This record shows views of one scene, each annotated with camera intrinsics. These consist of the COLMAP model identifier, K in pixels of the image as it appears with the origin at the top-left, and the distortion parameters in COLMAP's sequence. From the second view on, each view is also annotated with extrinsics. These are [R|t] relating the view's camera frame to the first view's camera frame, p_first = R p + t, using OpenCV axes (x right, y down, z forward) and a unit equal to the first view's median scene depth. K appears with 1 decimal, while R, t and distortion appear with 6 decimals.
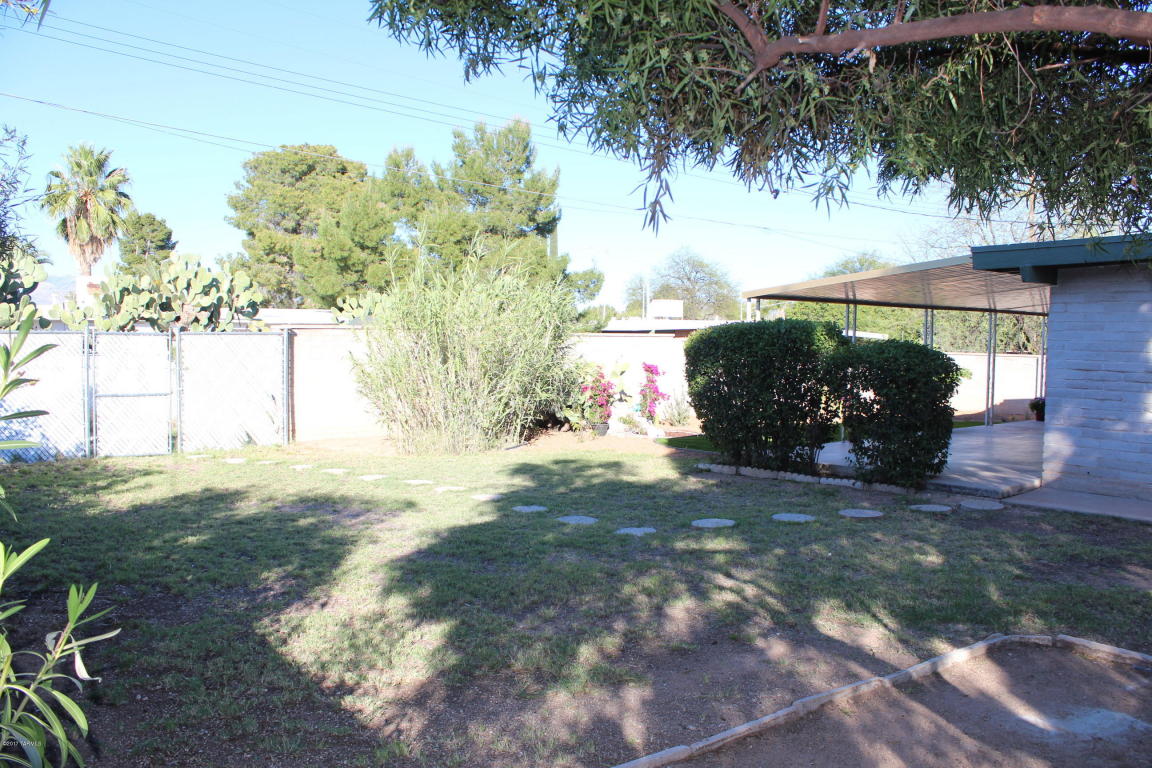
lens RADIAL K [[960.7, 0, 577.3], [0, 960.7, 377.9], [0, 0, 1]] dist [-0.152697, 0.135503]
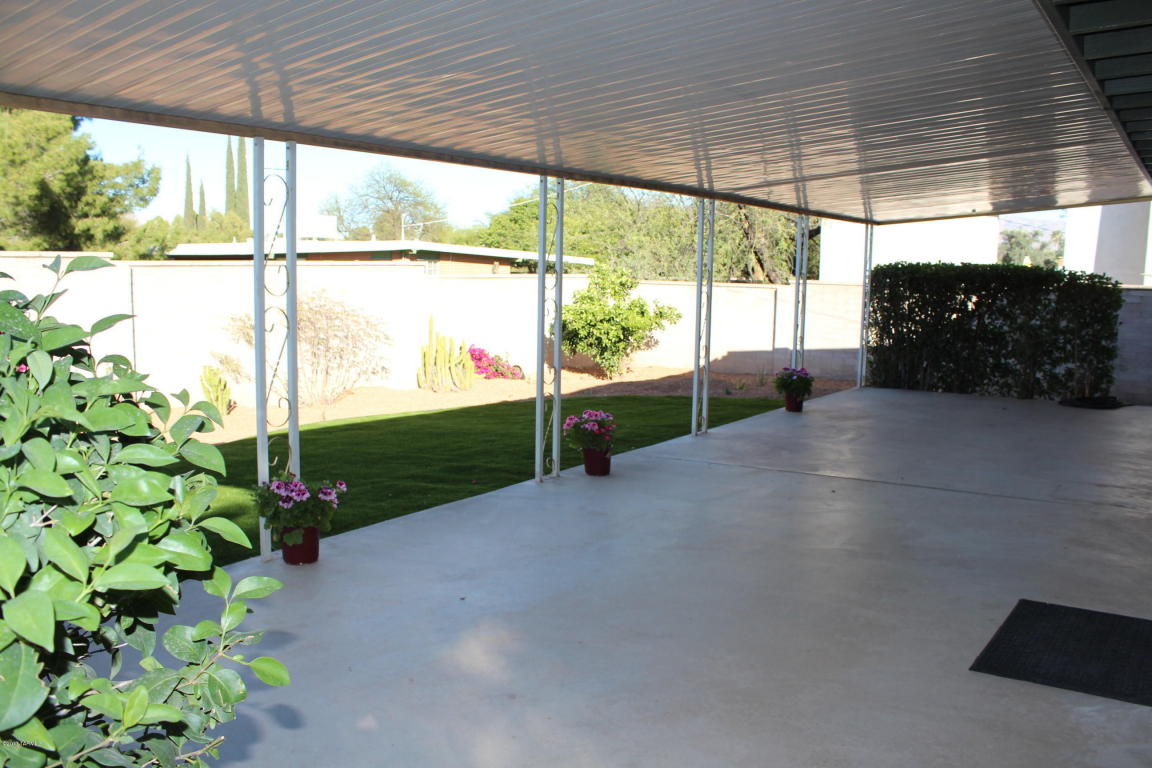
lens RADIAL K [[960.7, 0, 574.7], [0, 960.7, 386.7], [0, 0, 1]] dist [-0.152697, 0.135503]
pose [[0.963292, -0.032031, 0.266540, 0.189081], [0.009671, 0.996352, 0.084783, -0.012545], [-0.268283, -0.079093, 0.960088, 0.417934]]
